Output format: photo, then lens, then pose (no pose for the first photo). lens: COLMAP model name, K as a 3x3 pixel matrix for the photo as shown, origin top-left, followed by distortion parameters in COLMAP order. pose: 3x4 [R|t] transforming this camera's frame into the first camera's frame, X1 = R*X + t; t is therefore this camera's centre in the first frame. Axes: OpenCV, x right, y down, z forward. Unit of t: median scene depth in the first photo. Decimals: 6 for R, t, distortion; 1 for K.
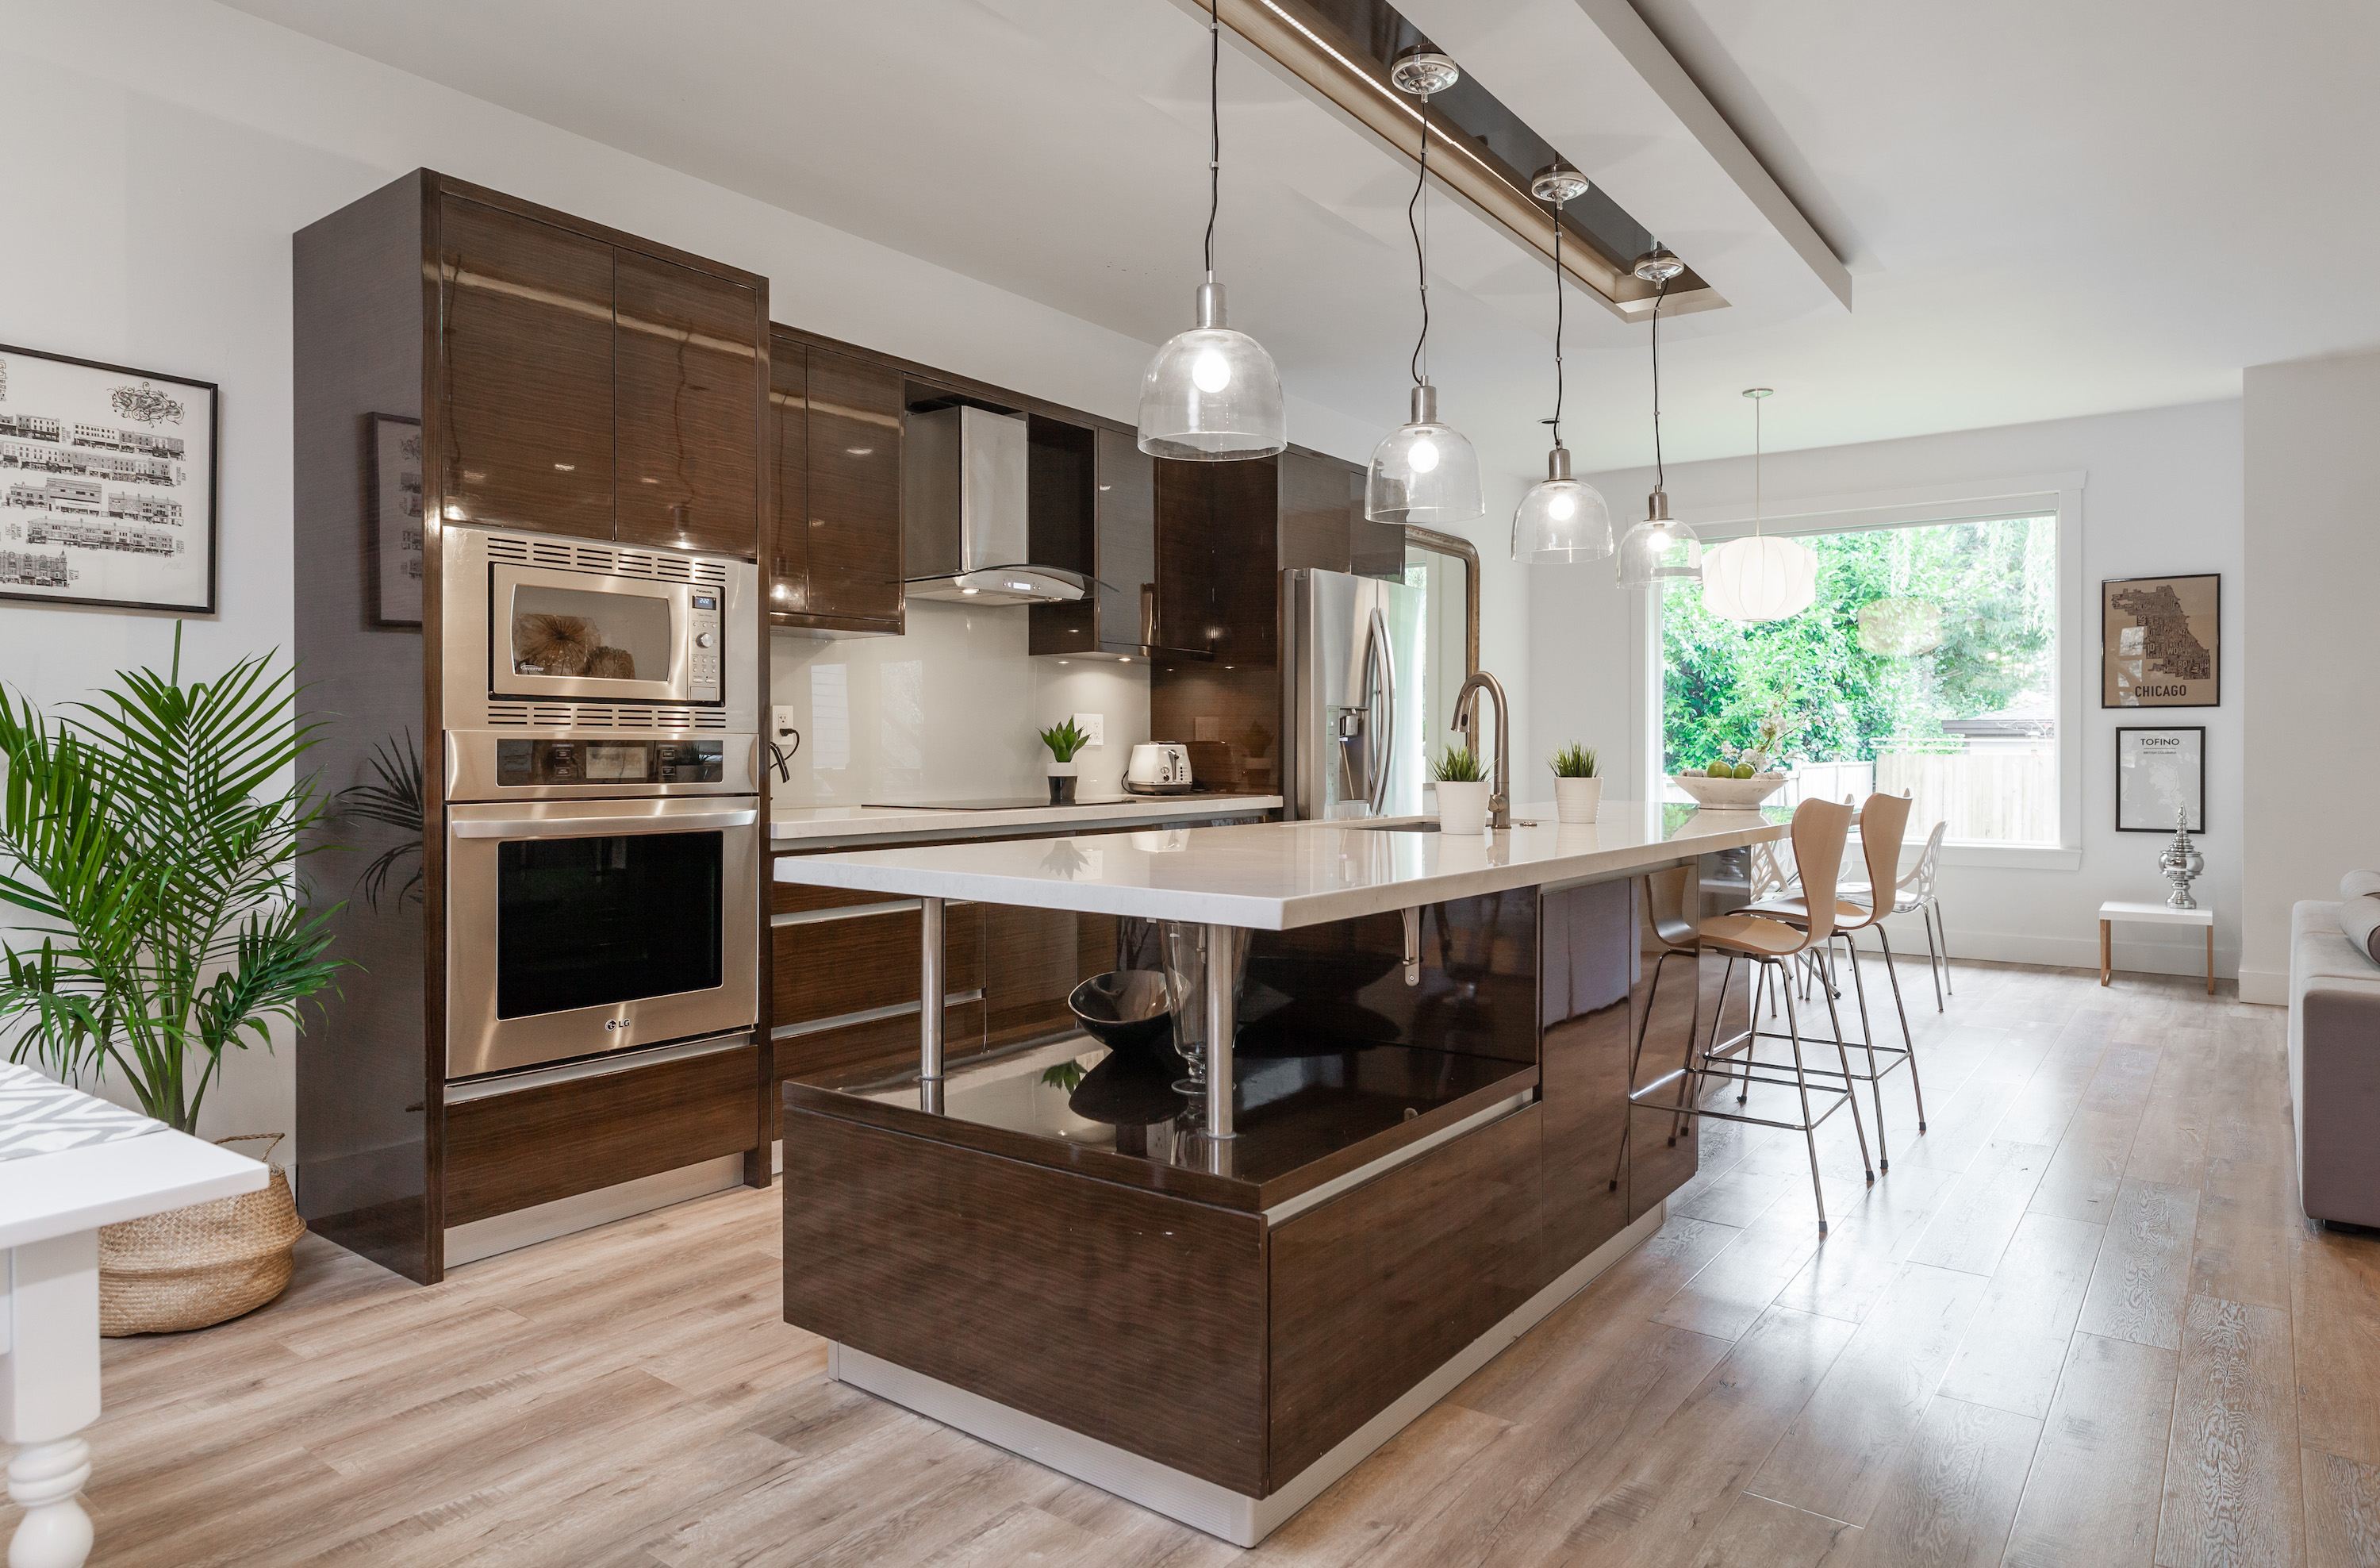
lens RADIAL K [[1382.0, 0, 1230.9], [0, 1382.0, 753.1], [0, 0, 1]] dist [0.002515, -0.003338]
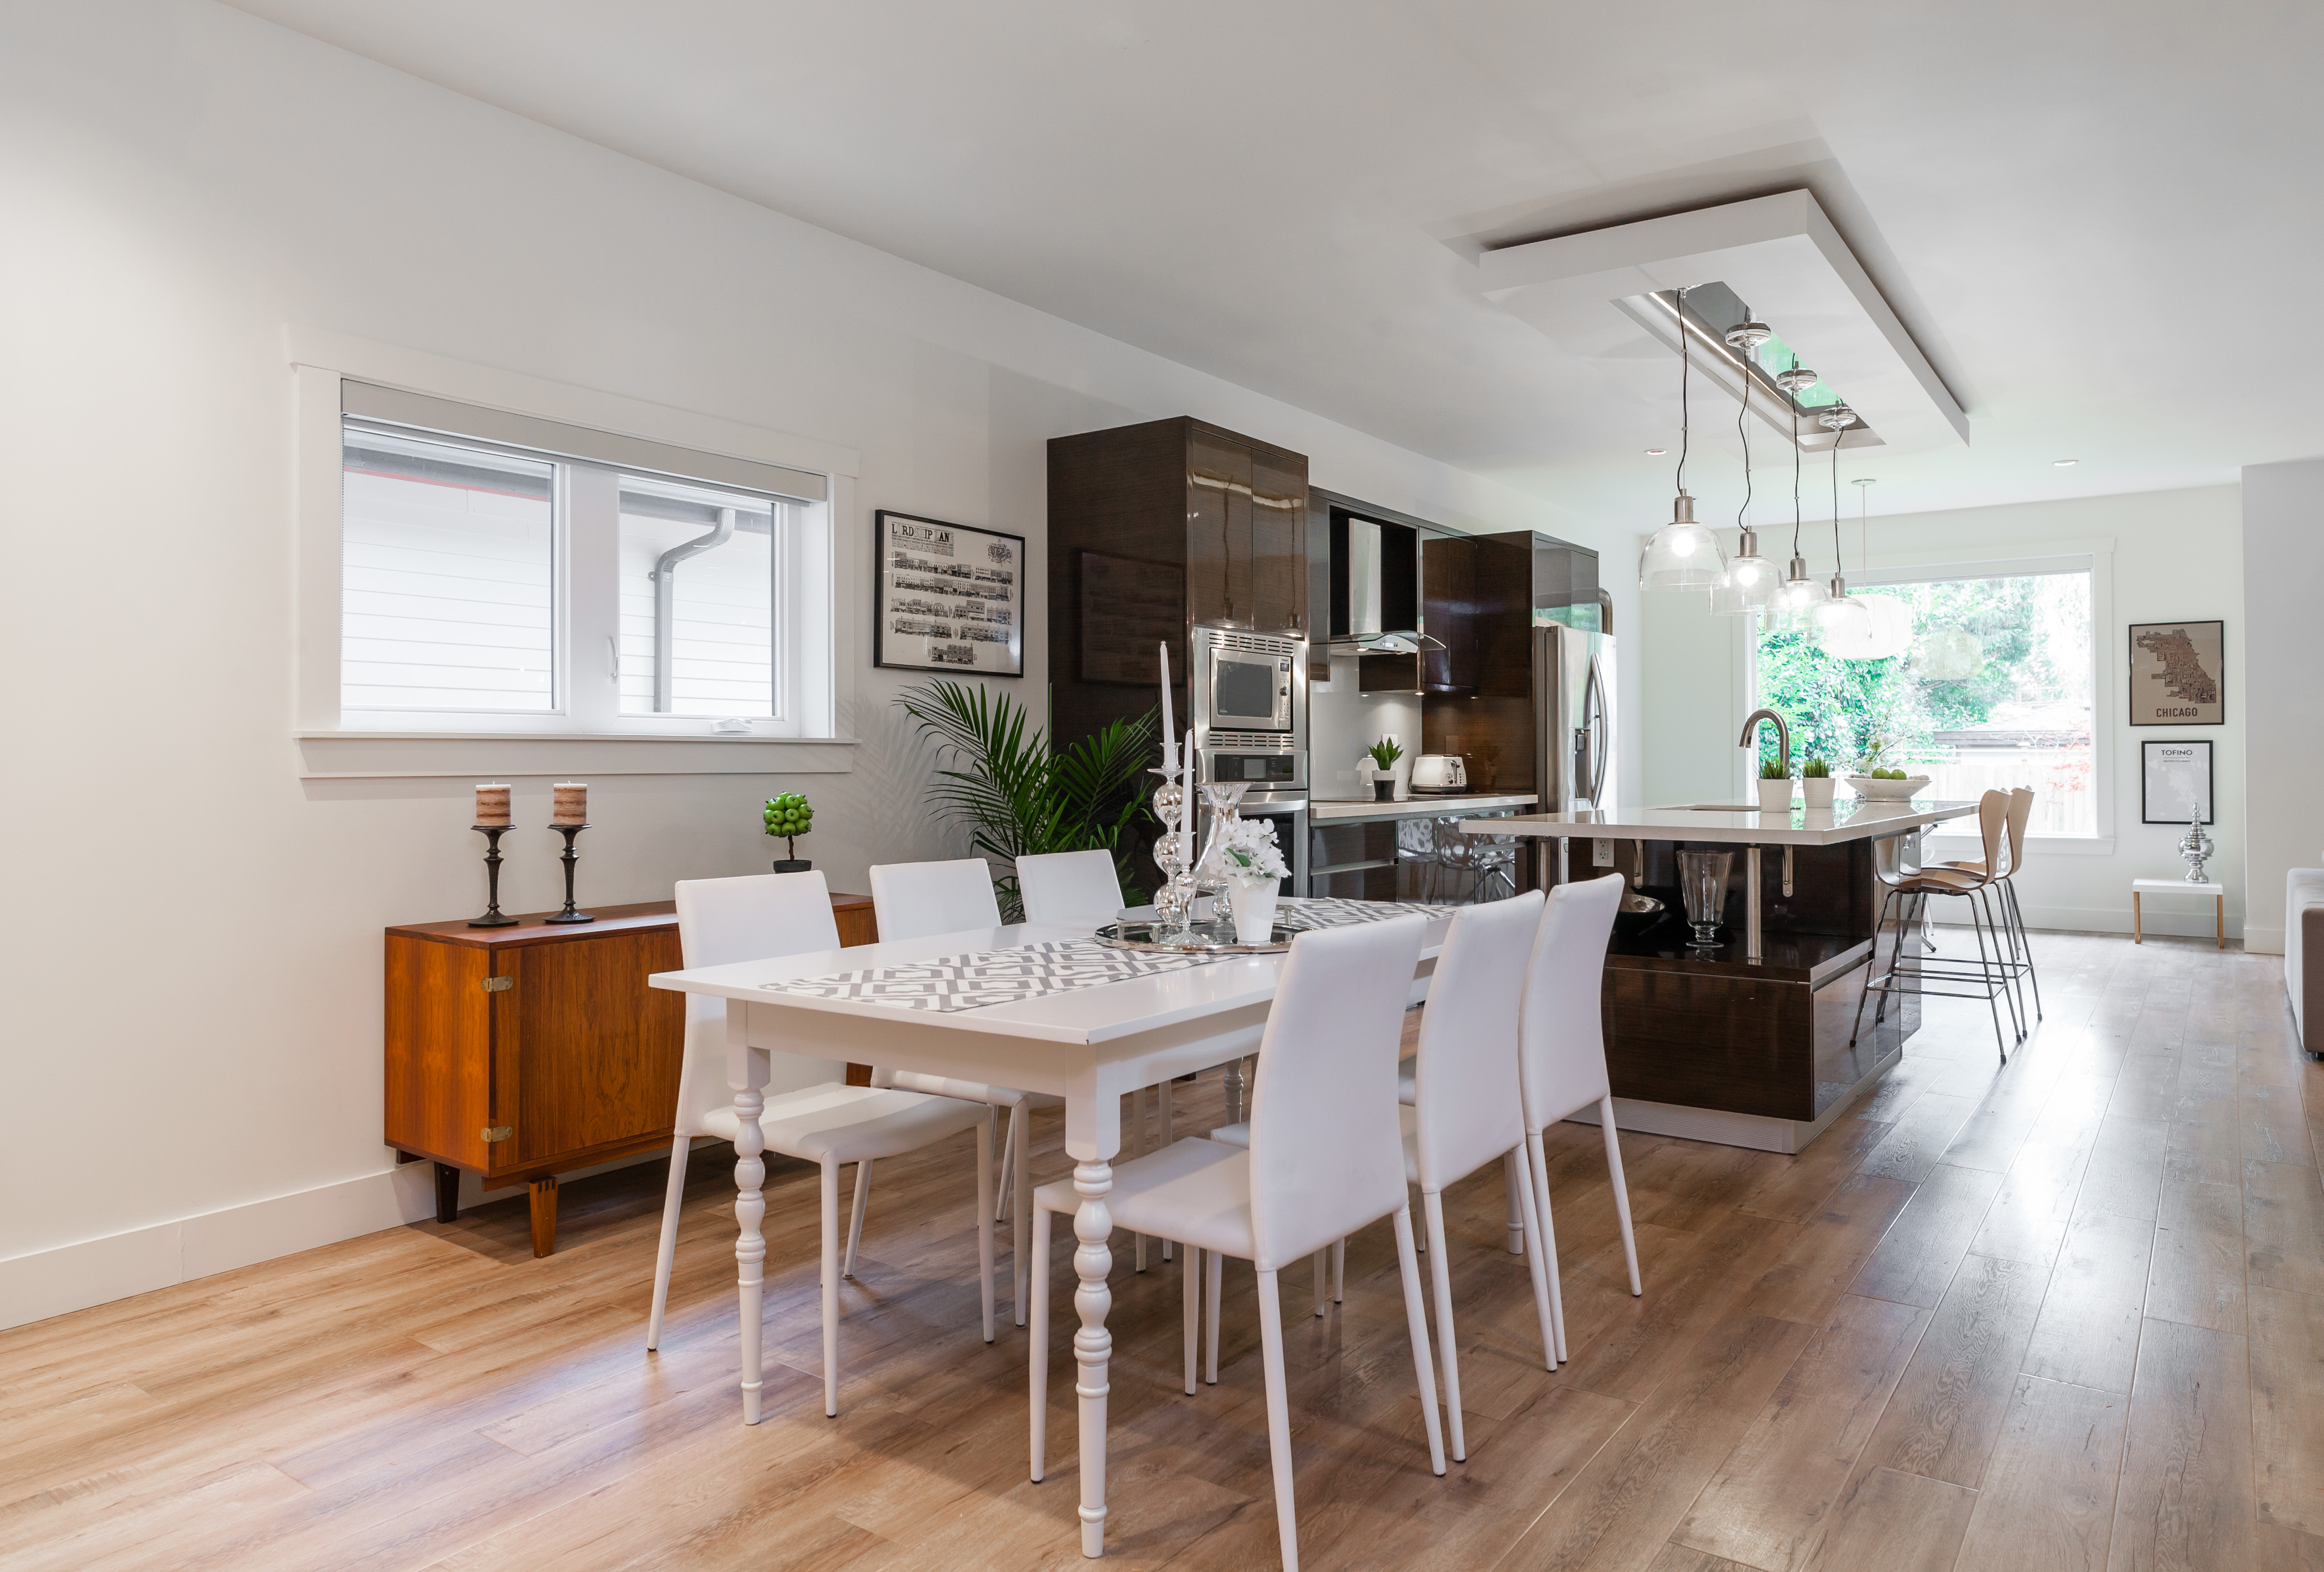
lens RADIAL K [[1435.7, 0, 1166.4], [0, 1435.7, 750.7], [0, 0, 1]] dist [-0.007026, 0.003382]
pose [[0.999996, -0.002681, 0.001149, -0.321711], [0.002693, 0.999941, -0.010485, 0.001795], [-0.001121, 0.010488, 0.999944, -0.391215]]
